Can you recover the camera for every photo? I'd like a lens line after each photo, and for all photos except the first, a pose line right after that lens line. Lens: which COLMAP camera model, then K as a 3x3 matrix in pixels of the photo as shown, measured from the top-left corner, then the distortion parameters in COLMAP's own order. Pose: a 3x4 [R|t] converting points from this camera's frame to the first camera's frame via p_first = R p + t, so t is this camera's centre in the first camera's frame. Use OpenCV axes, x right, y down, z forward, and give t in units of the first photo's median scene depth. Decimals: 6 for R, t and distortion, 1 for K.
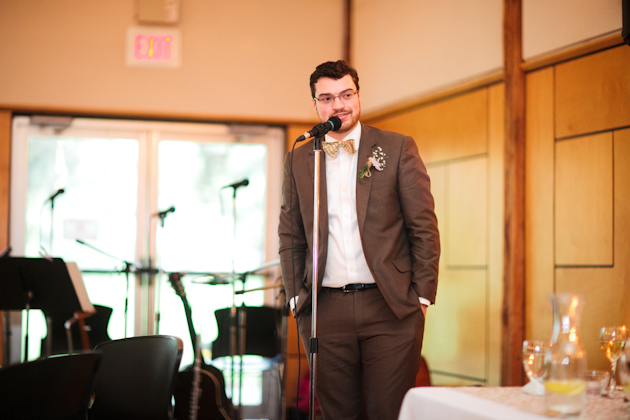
lens RADIAL K [[1527.9, 0, 315.0], [0, 1527.9, 210.0], [0, 0, 1]] dist [-0.125061, -0.685101]
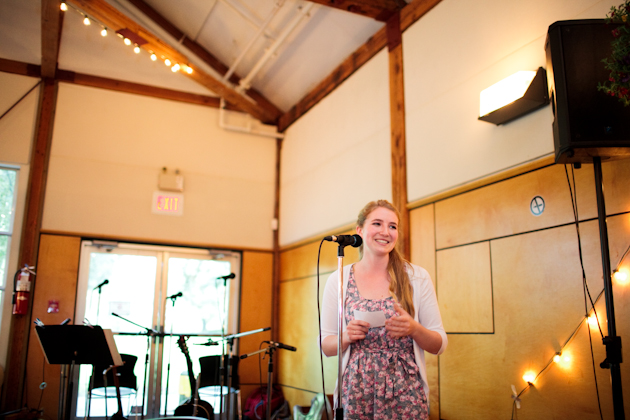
lens RADIAL K [[601.6, 0, 315.0], [0, 601.6, 210.0], [0, 0, 1]] dist [-0.079103, 0.001495]
pose [[0.988475, 0.031439, 0.148082, -0.047856], [-0.007458, 0.987122, -0.159795, 0.010354], [-0.151199, 0.156849, 0.975980, 0.359201]]
